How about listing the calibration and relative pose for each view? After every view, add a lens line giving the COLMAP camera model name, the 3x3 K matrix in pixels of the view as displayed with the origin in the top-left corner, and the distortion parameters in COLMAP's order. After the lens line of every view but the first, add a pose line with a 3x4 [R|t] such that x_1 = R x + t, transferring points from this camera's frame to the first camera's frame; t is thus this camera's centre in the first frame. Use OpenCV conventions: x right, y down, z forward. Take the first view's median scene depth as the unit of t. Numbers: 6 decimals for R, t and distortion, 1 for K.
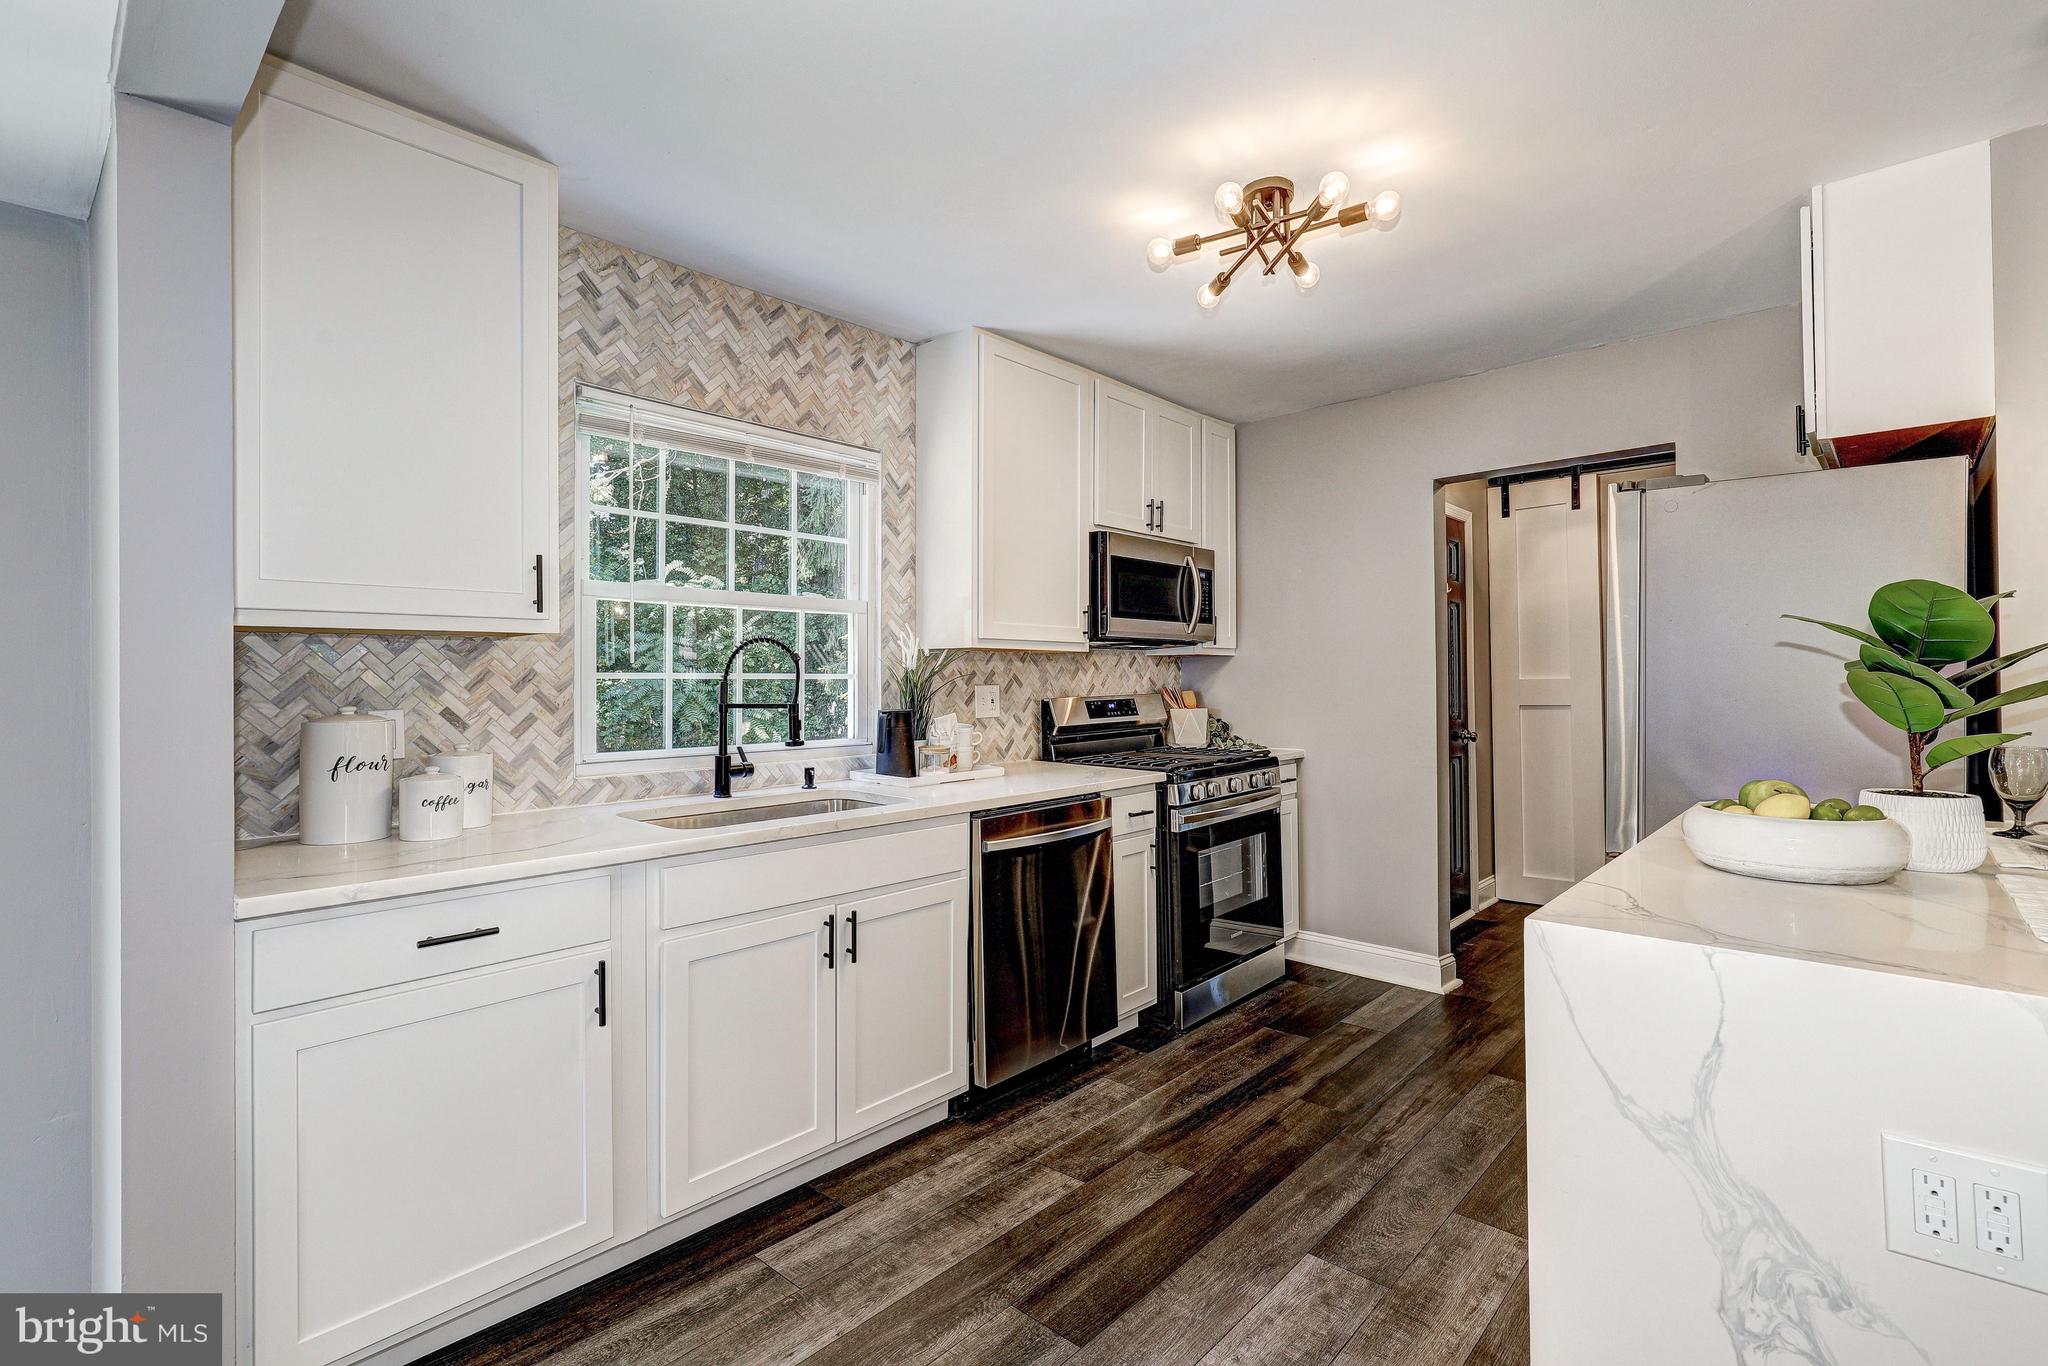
lens RADIAL K [[926.7, 0, 1036.1], [0, 926.7, 676.9], [0, 0, 1]] dist [-0.000441, 0.000749]
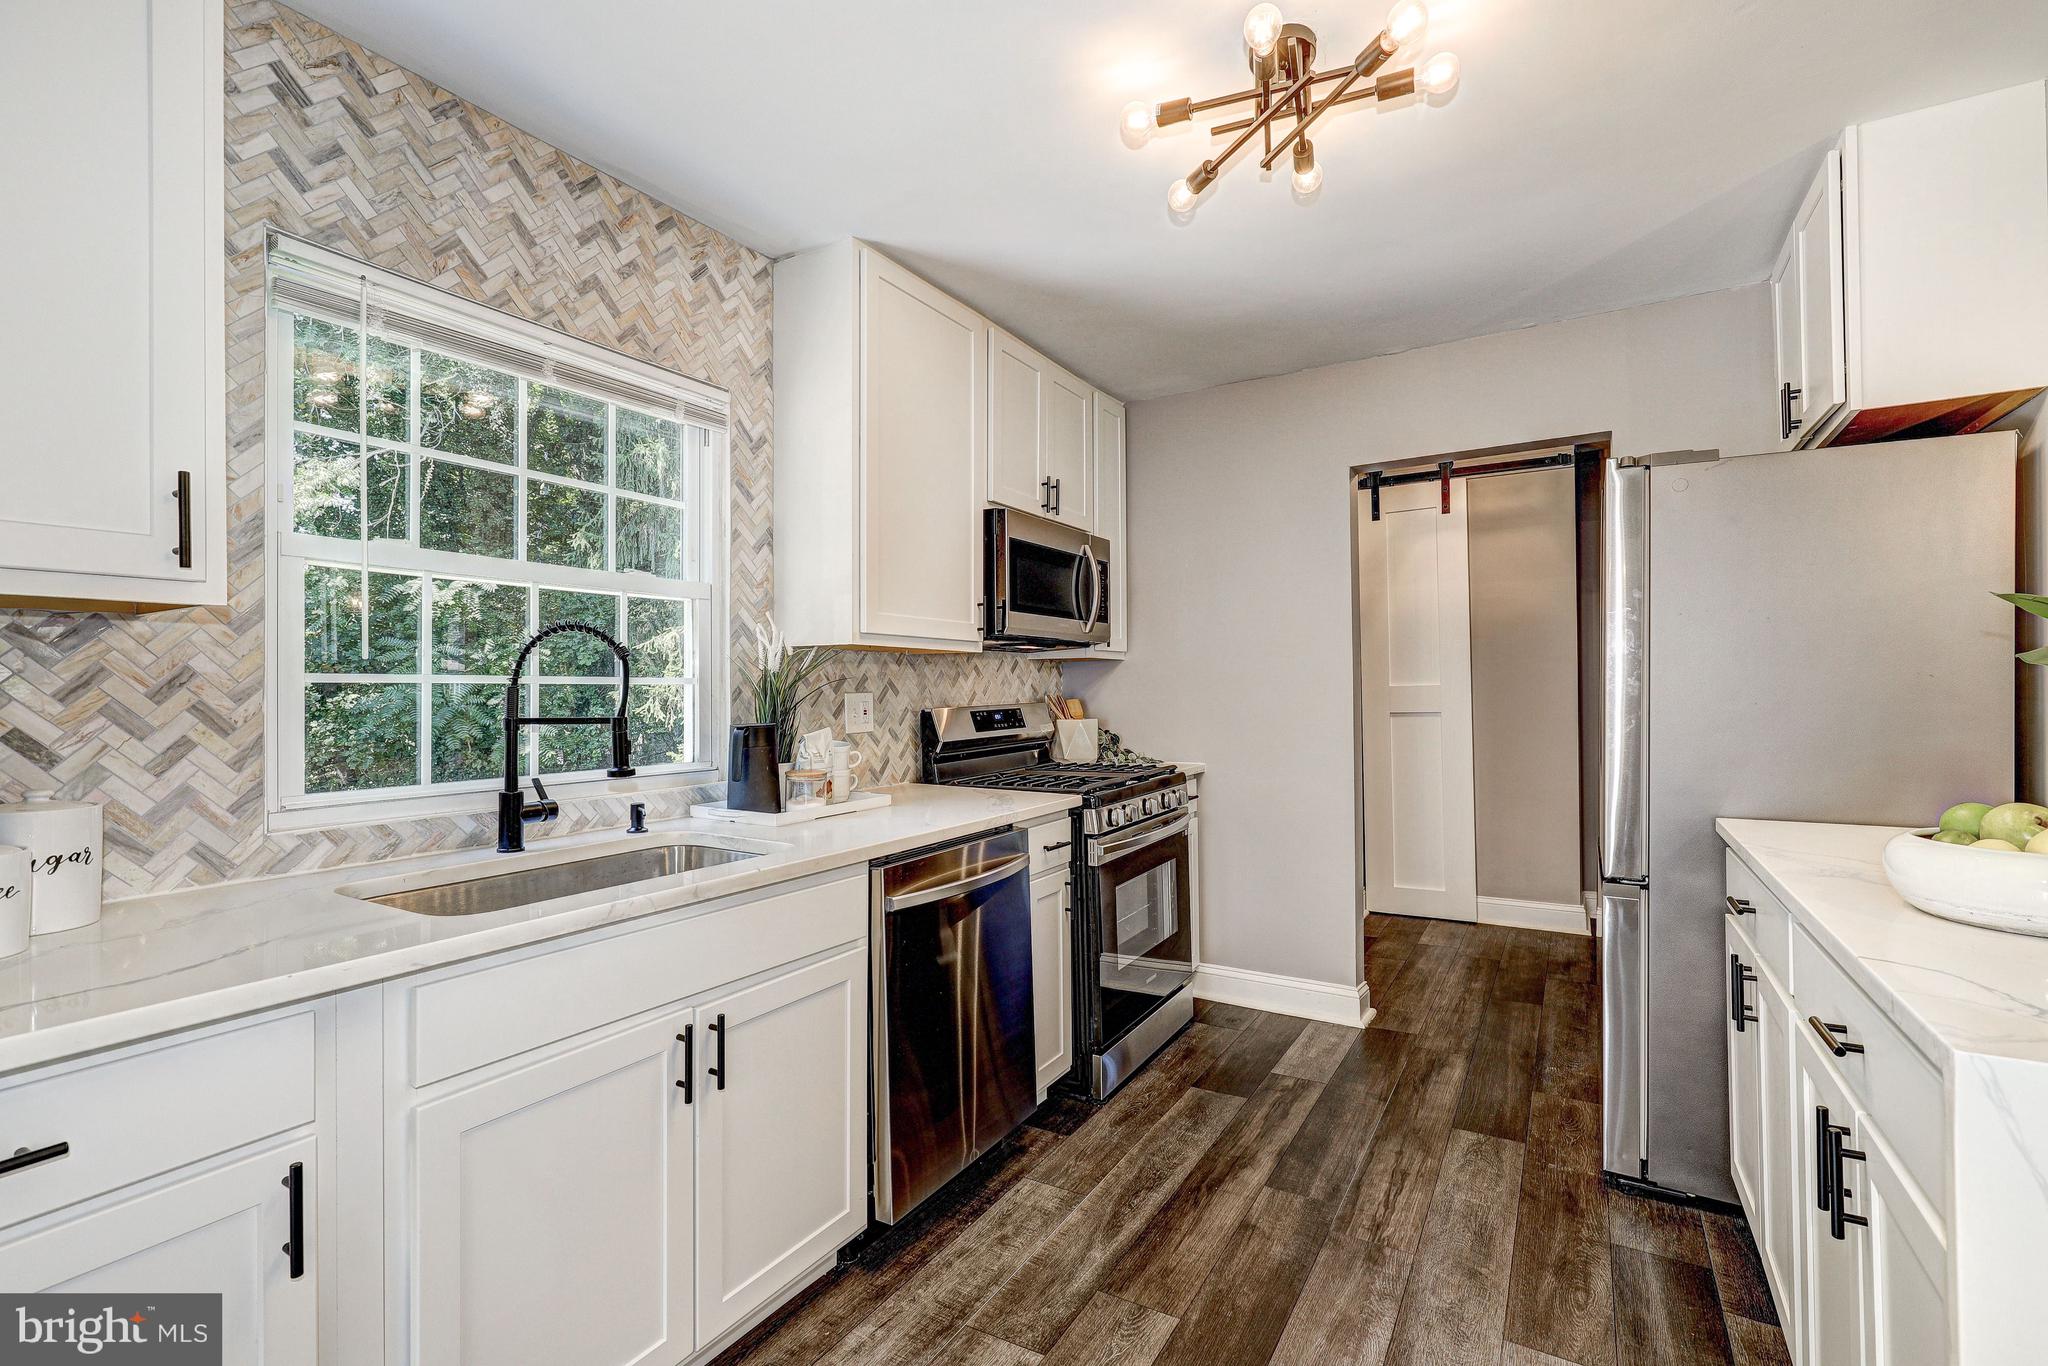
lens RADIAL K [[917.0, 0, 1022.9], [0, 917.0, 685.9], [0, 0, 1]] dist [-0.000035, 0.000214]
pose [[0.980627, -0.002609, 0.195867, -0.084808], [0.003216, 0.999991, -0.002783, 0.006829], [-0.195858, 0.003359, 0.980626, 0.219373]]
